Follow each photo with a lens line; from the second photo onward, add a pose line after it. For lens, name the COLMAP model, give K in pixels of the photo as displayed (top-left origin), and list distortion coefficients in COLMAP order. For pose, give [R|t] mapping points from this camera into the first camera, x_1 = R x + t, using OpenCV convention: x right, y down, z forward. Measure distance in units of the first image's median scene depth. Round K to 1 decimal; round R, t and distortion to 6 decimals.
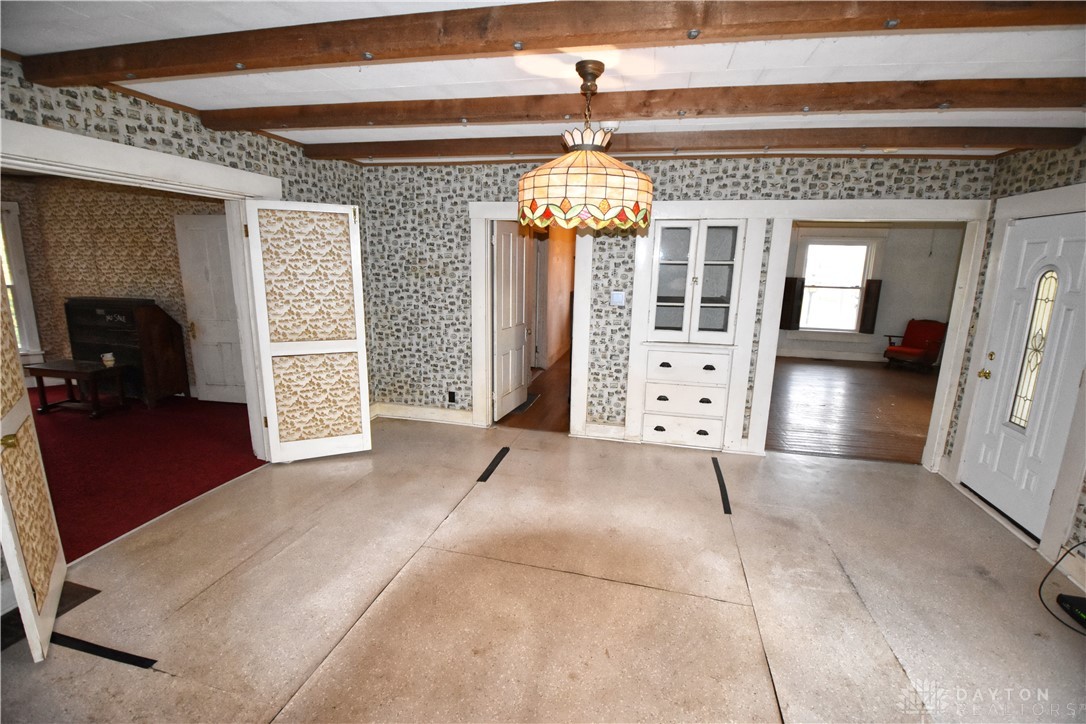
lens RADIAL K [[478.2, 0, 534.0], [0, 478.2, 360.8], [0, 0, 1]] dist [-0.002387, -0.006419]
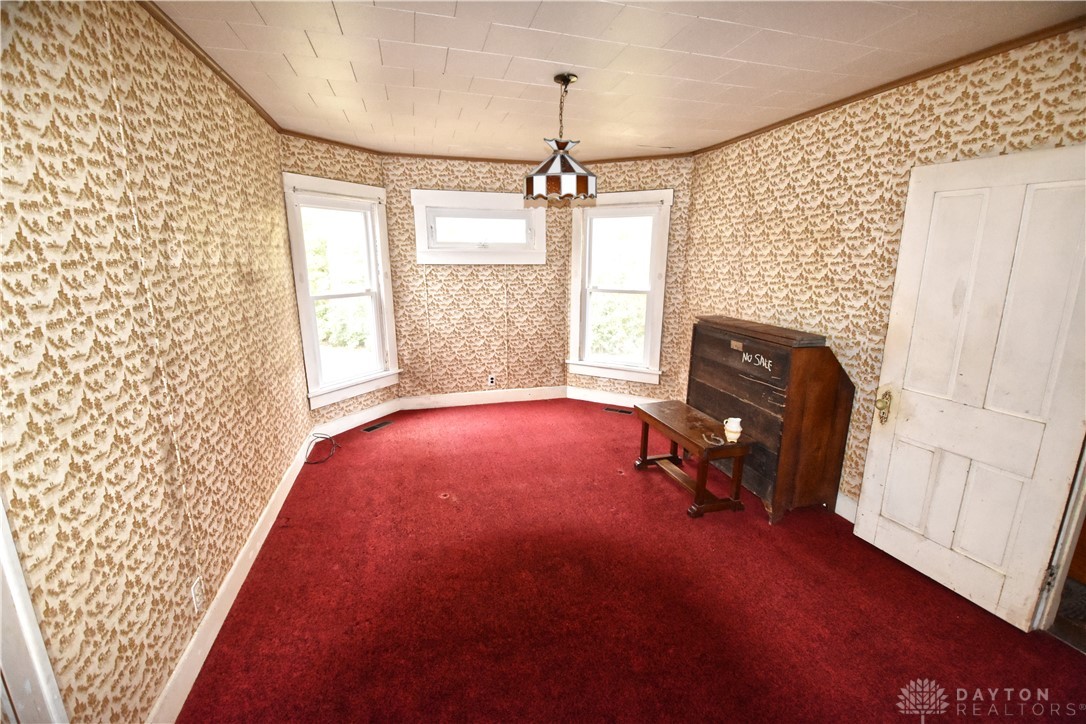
lens RADIAL K [[478.2, 0, 540.4], [0, 478.2, 363.5], [0, 0, 1]] dist [-0.002387, -0.006419]
pose [[0.480944, 0.177669, -0.858561, -0.492550], [-0.177919, 0.978655, 0.102856, -0.098810], [0.858509, 0.103286, 0.502289, 0.465031]]
